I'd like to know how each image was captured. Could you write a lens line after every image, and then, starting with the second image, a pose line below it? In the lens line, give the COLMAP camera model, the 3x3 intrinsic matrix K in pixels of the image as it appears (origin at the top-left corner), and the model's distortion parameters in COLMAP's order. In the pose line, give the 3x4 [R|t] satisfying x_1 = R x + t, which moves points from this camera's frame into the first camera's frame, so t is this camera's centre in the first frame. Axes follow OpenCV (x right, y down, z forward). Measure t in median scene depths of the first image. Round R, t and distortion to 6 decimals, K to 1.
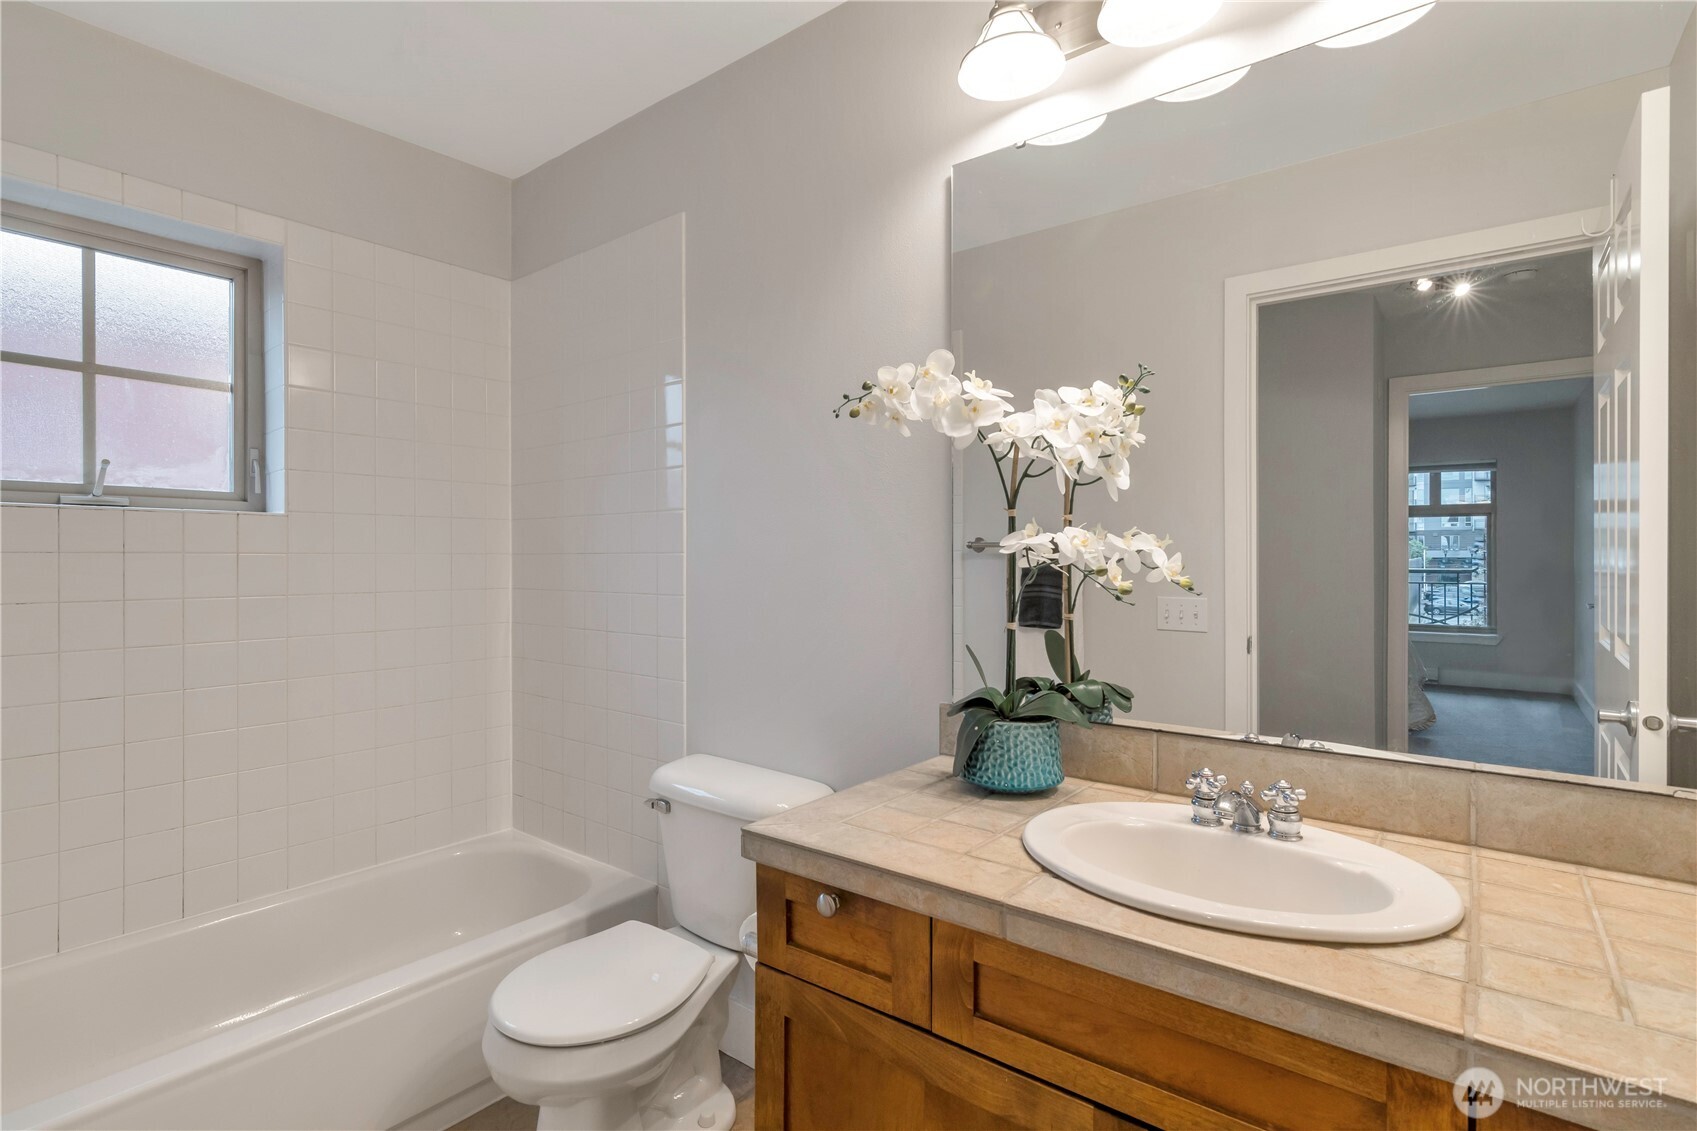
lens RADIAL K [[824.7, 0, 848.5], [0, 824.7, 565.5], [0, 0, 1]] dist [-0.000535, -0.000172]
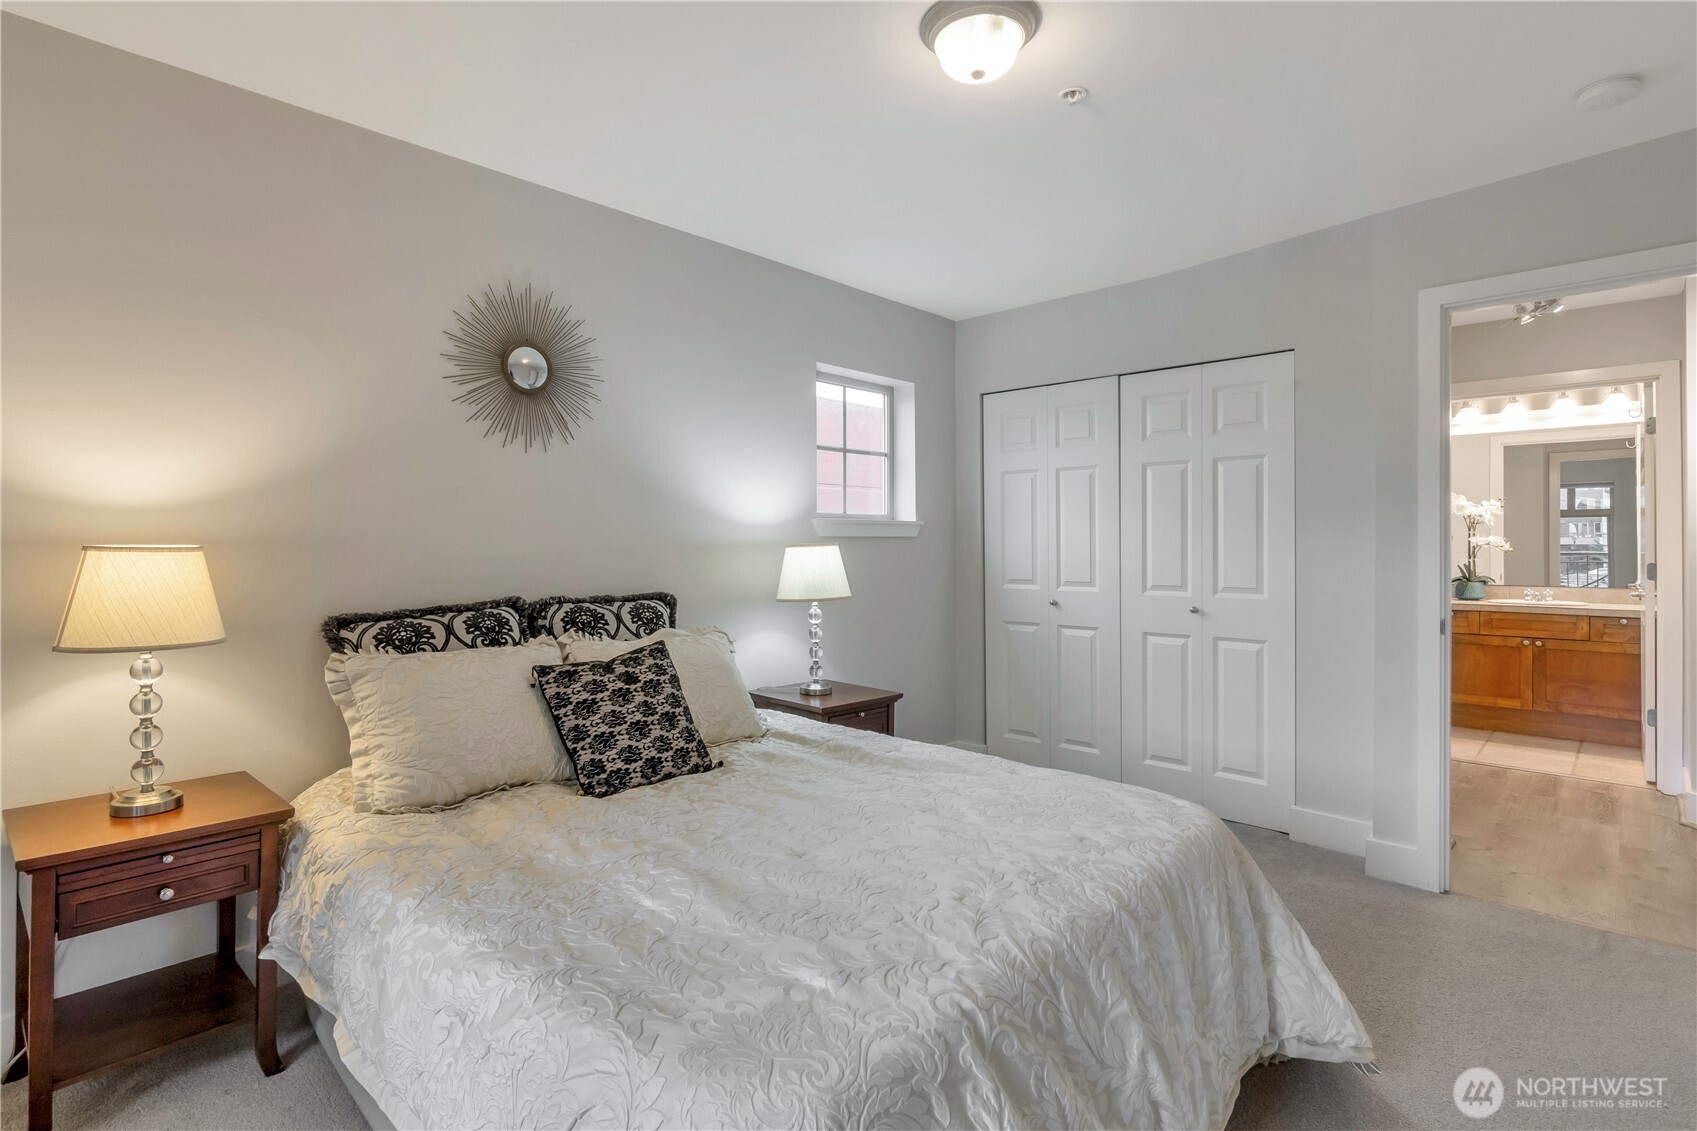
lens RADIAL K [[824.7, 0, 848.5], [0, 824.7, 565.5], [0, 0, 1]] dist [-0.000535, -0.000172]
pose [[0.995783, -0.003560, -0.091674, -0.687945], [0.005147, 0.999841, 0.017077, 0.003014], [0.091598, -0.017477, 0.995643, -0.922747]]
